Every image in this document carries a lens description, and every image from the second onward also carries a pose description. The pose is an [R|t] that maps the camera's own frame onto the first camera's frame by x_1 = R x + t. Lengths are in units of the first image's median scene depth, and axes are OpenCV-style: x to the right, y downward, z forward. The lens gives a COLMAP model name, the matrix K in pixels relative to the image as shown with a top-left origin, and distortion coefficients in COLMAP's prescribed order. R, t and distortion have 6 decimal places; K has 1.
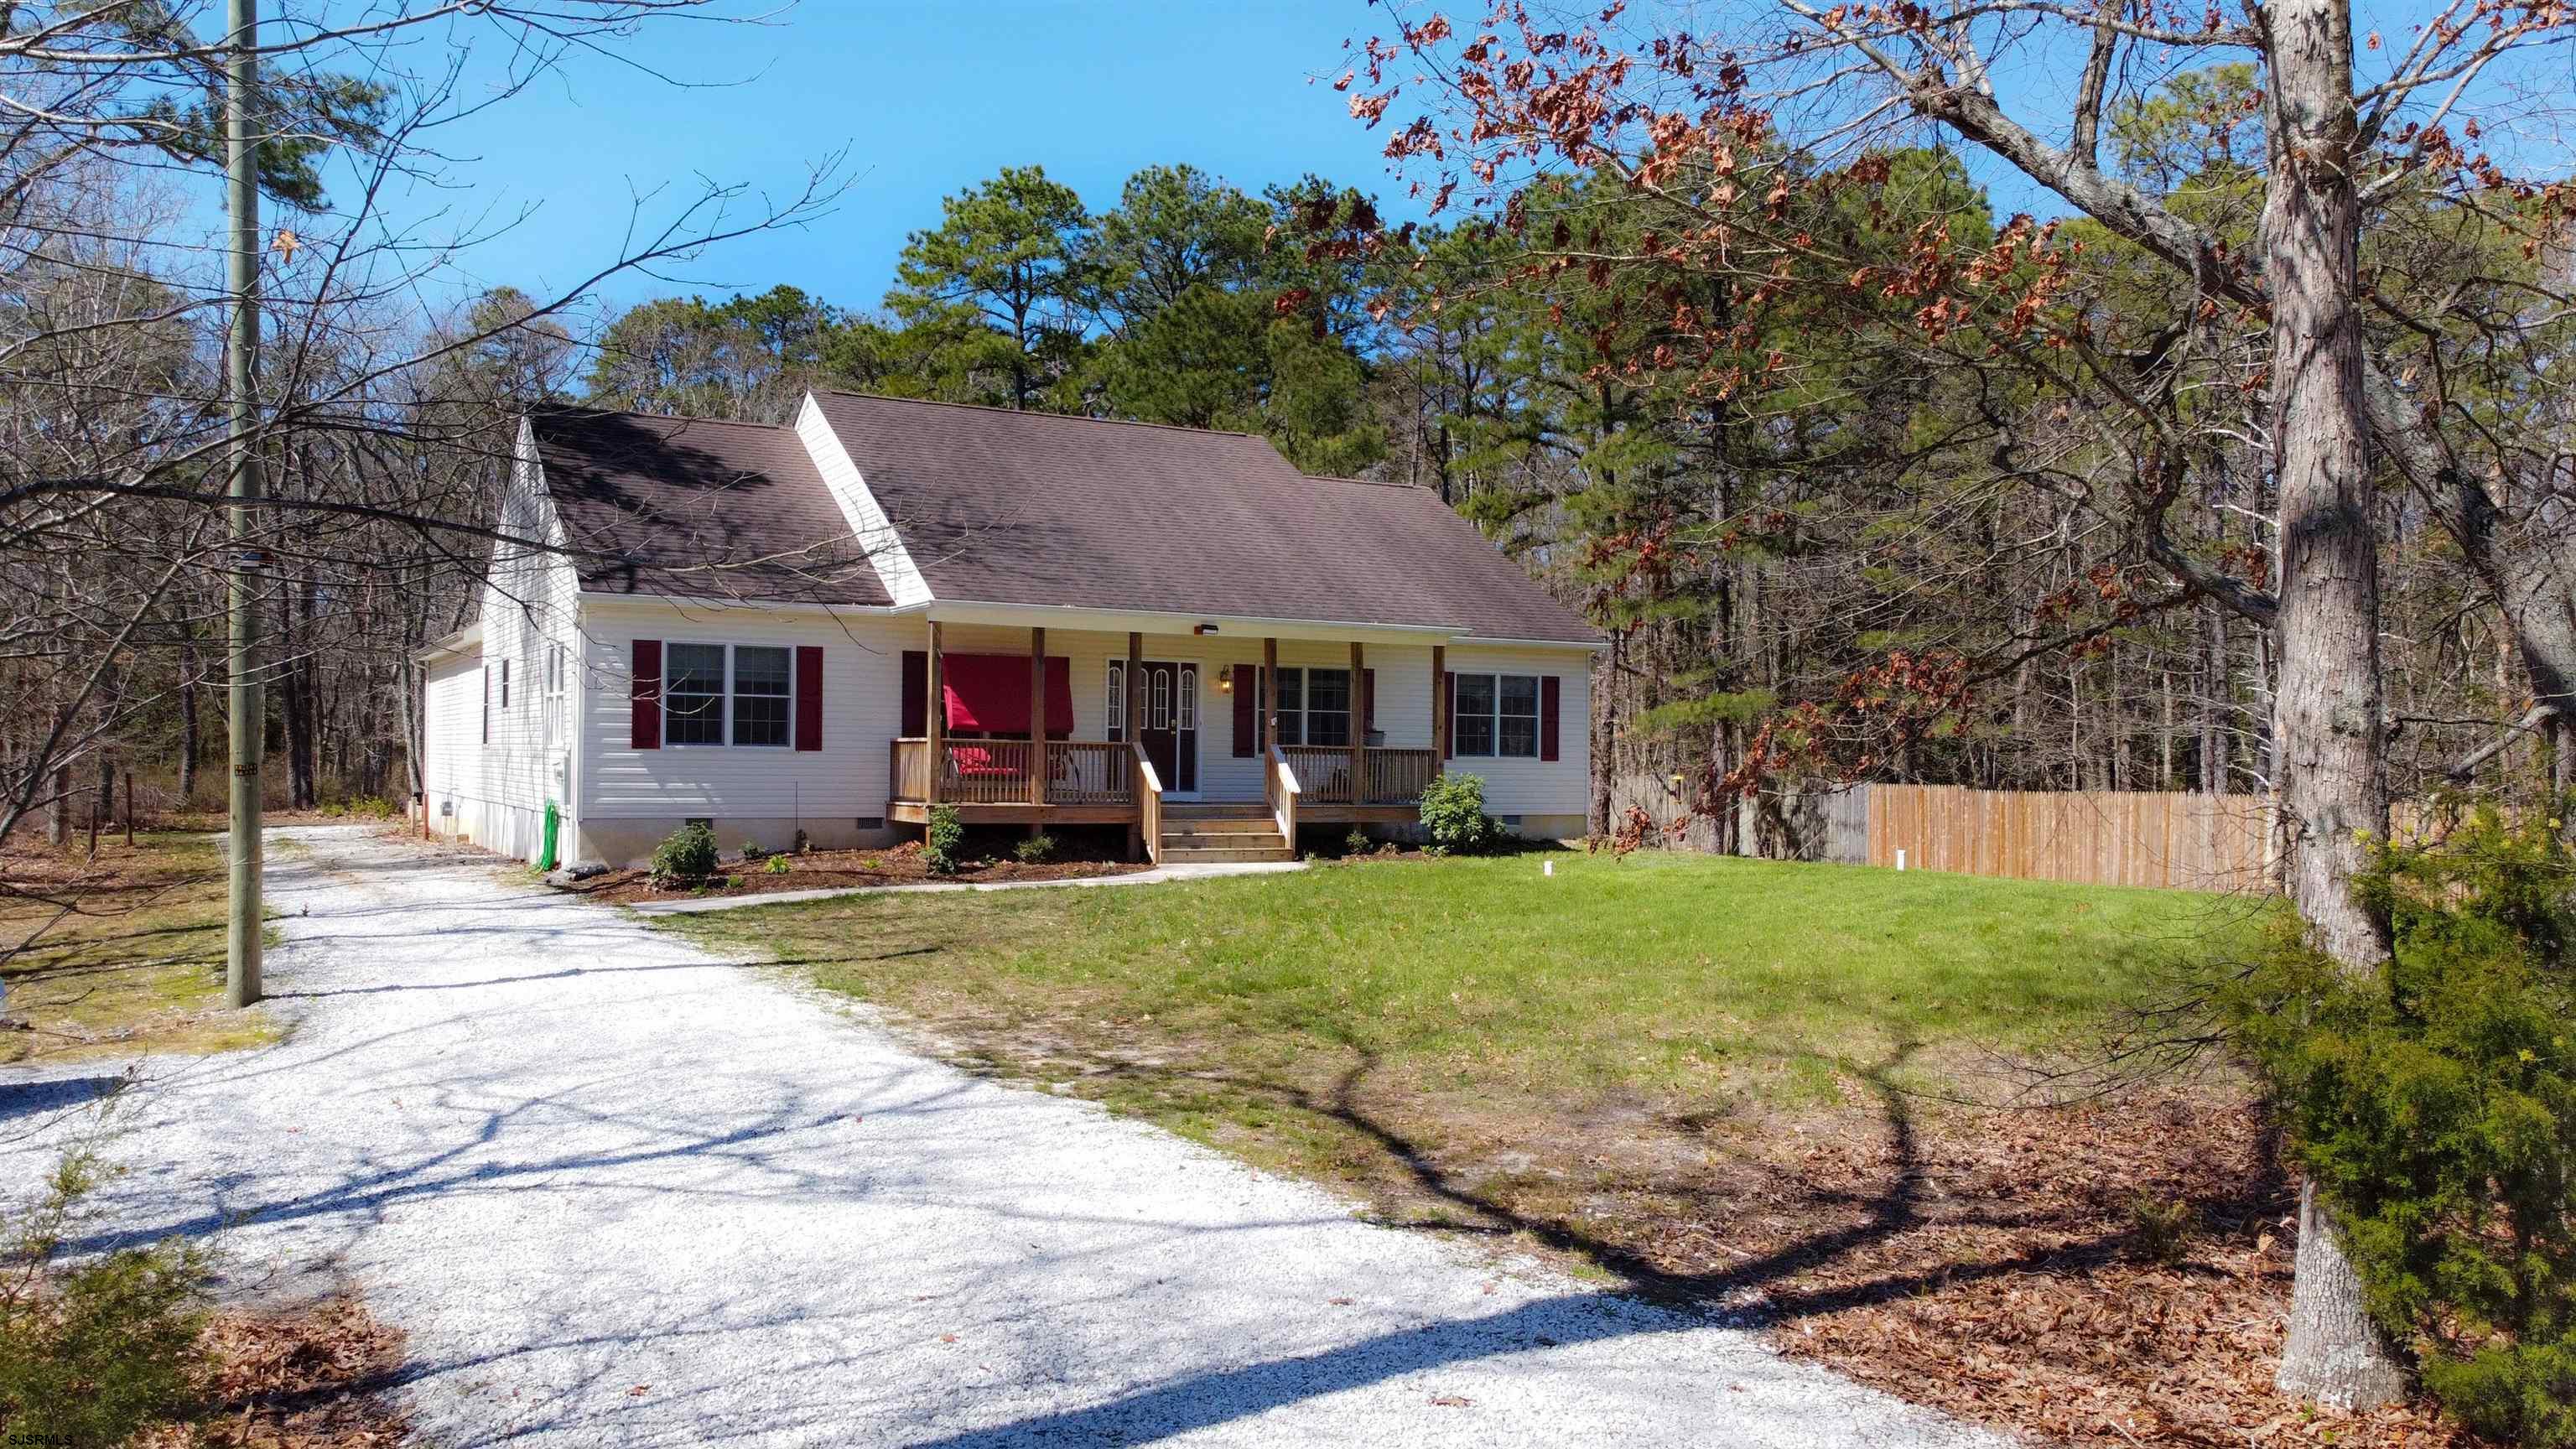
lens RADIAL K [[1952.8, 0, 1287.8], [0, 1952.8, 738.0], [0, 0, 1]] dist [-0.001438, 0.001769]
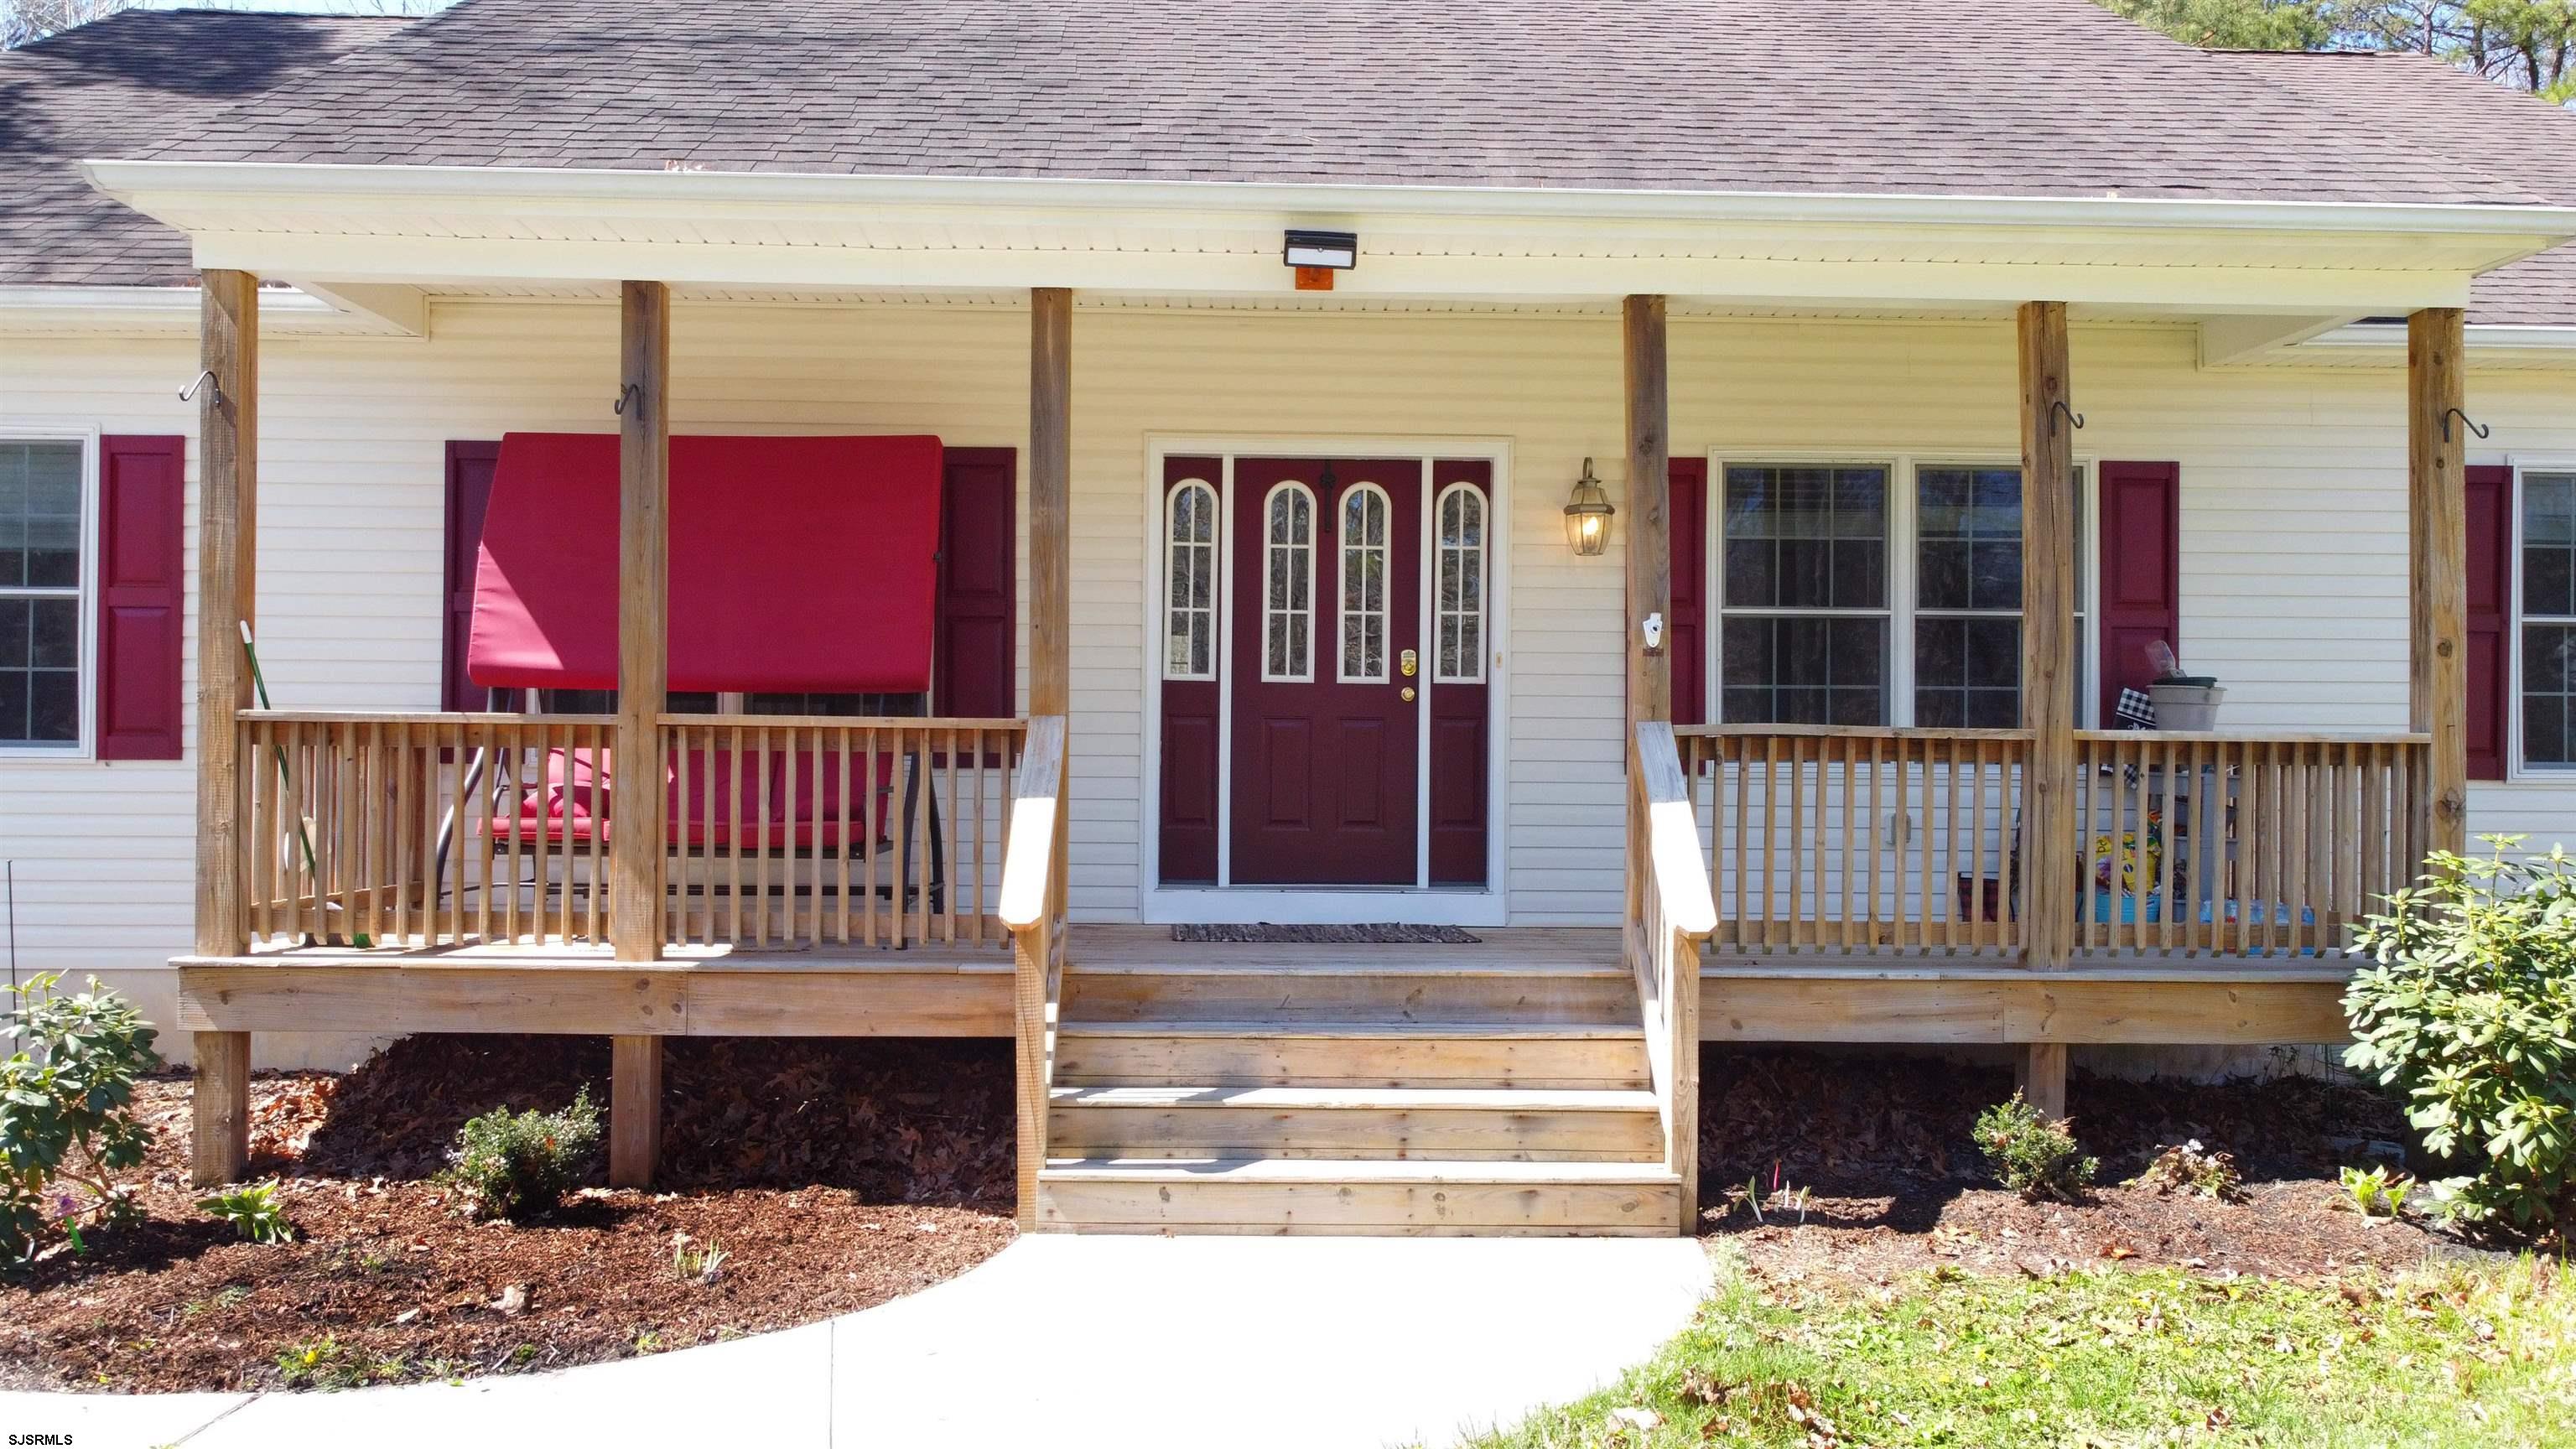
lens RADIAL K [[1952.8, 0, 1287.8], [0, 1952.8, 738.0], [0, 0, 1]] dist [-0.001438, 0.001769]
pose [[0.888189, -0.011188, -0.459343, 0.064849], [0.007810, 0.999927, -0.009253, 0.006966], [0.459413, 0.004631, 0.888211, 0.756412]]
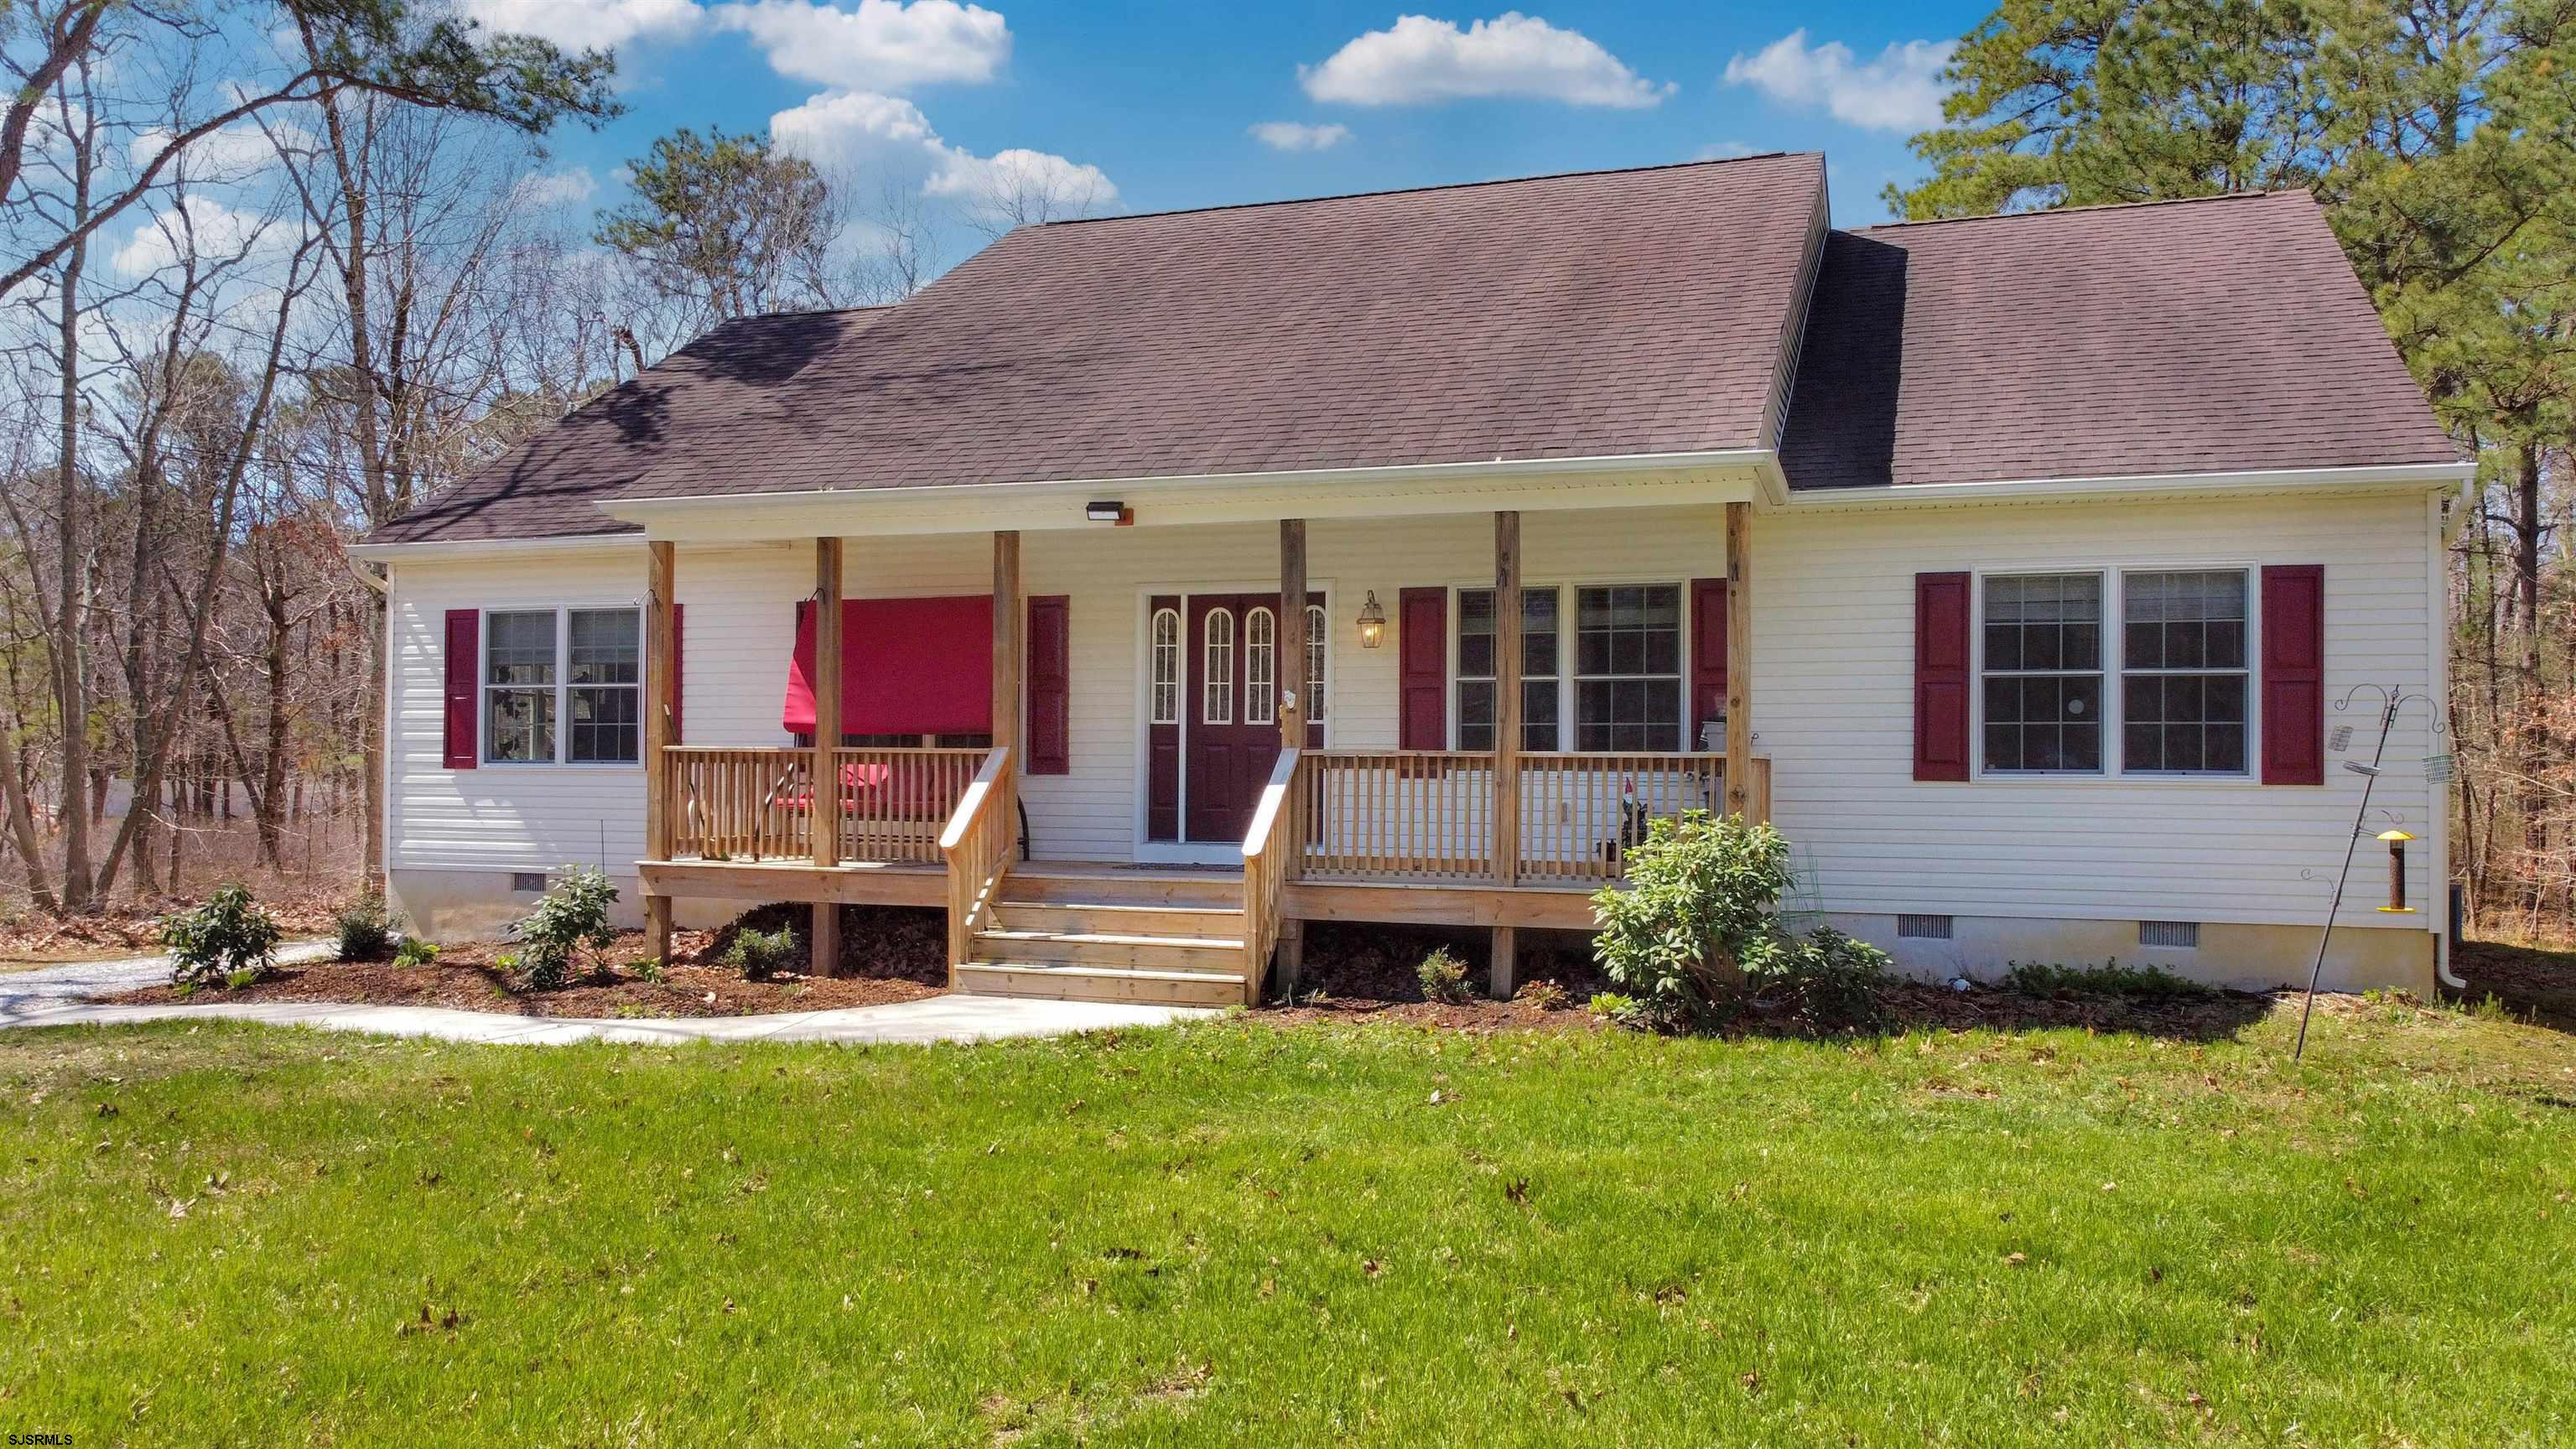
lens RADIAL K [[1952.8, 0, 1287.8], [0, 1952.8, 738.0], [0, 0, 1]] dist [-0.001438, 0.001769]
pose [[0.667788, -0.020500, -0.744069, 0.333982], [0.008735, 0.999768, -0.019705, 0.009673], [0.744300, 0.006659, 0.667812, 0.689185]]
